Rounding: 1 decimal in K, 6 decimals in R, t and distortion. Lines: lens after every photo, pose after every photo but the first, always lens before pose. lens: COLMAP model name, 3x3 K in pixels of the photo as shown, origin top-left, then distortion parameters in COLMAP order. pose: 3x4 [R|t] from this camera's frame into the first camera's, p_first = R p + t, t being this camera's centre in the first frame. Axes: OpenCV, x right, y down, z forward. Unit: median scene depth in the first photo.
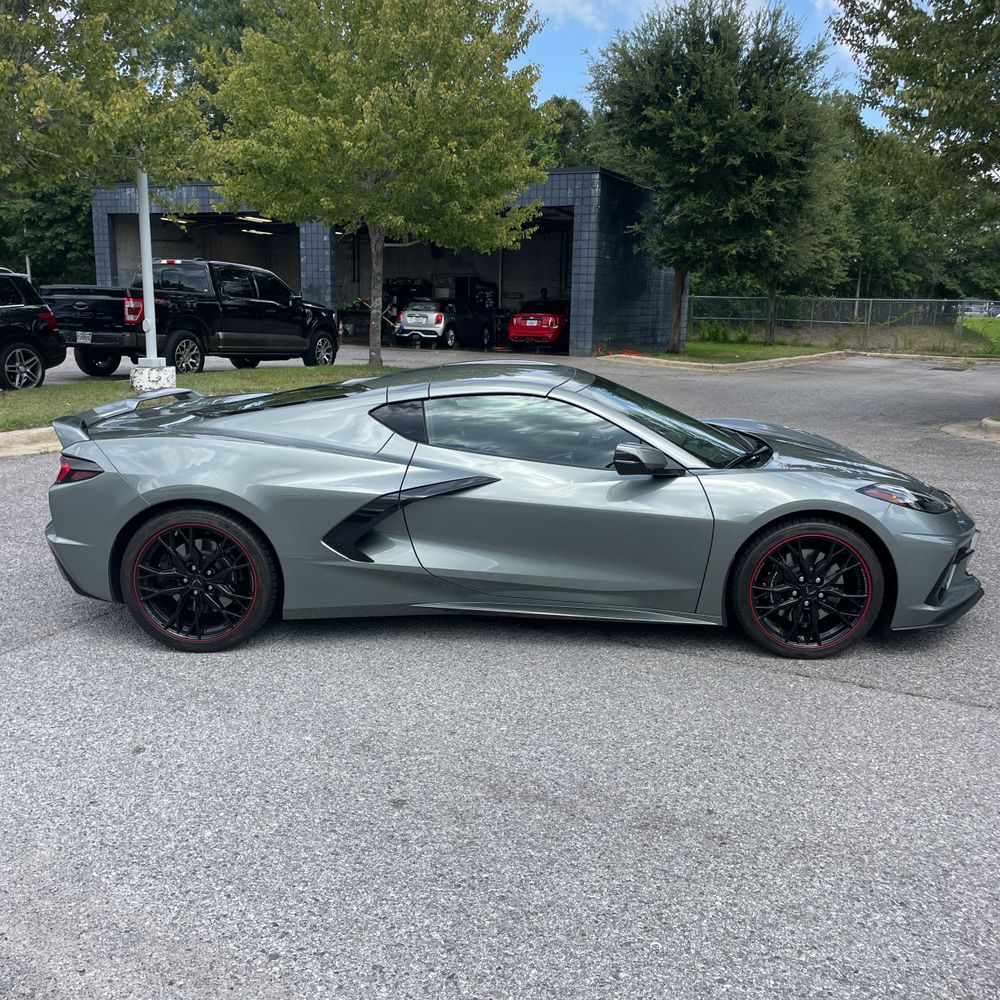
lens RADIAL K [[1028.0, 0, 489.9], [0, 1028.0, 499.9], [0, 0, 1]] dist [0.024903, 0.000000]
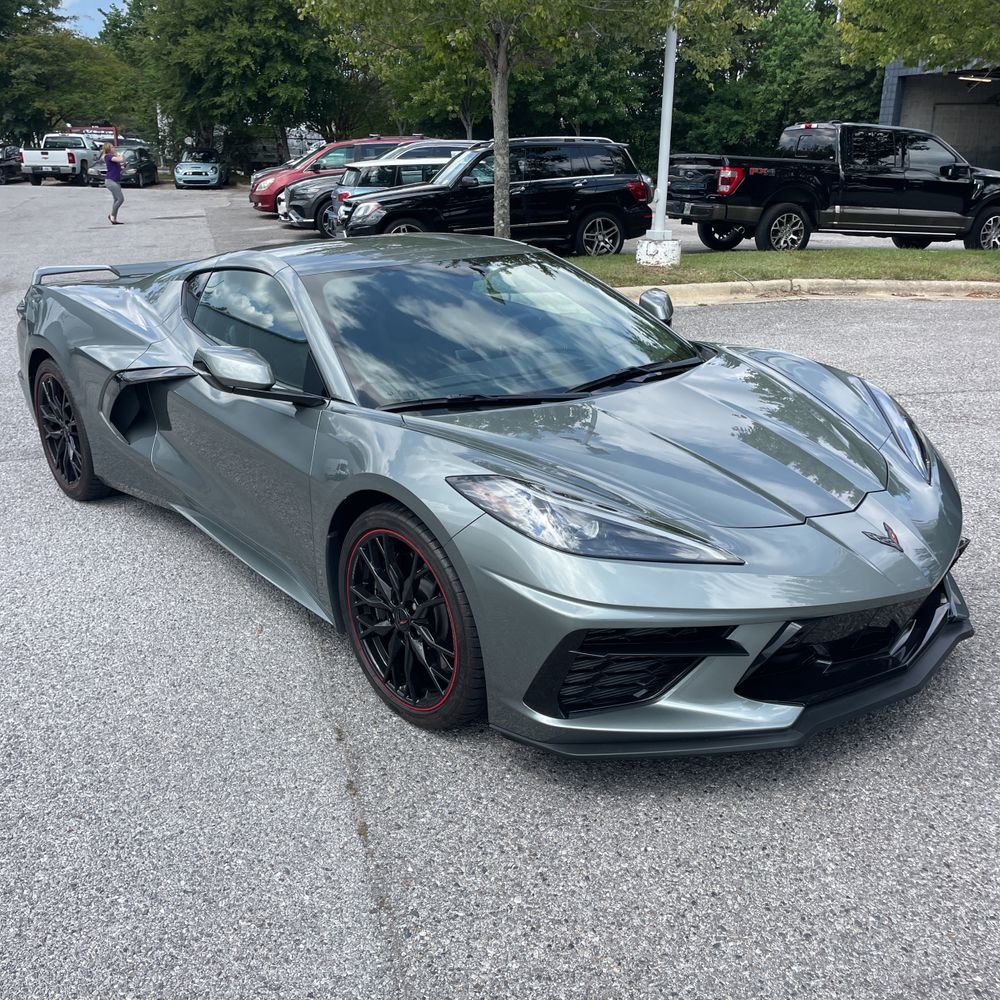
lens RADIAL K [[1028.0, 0, 487.2], [0, 1028.0, 475.5], [0, 0, 1]] dist [0.024903, 0.000000]
pose [[0.677907, 0.205387, -0.705874, 0.148123], [-0.139408, 0.978673, 0.150878, -0.019154], [0.721808, -0.003877, 0.692082, 0.115016]]
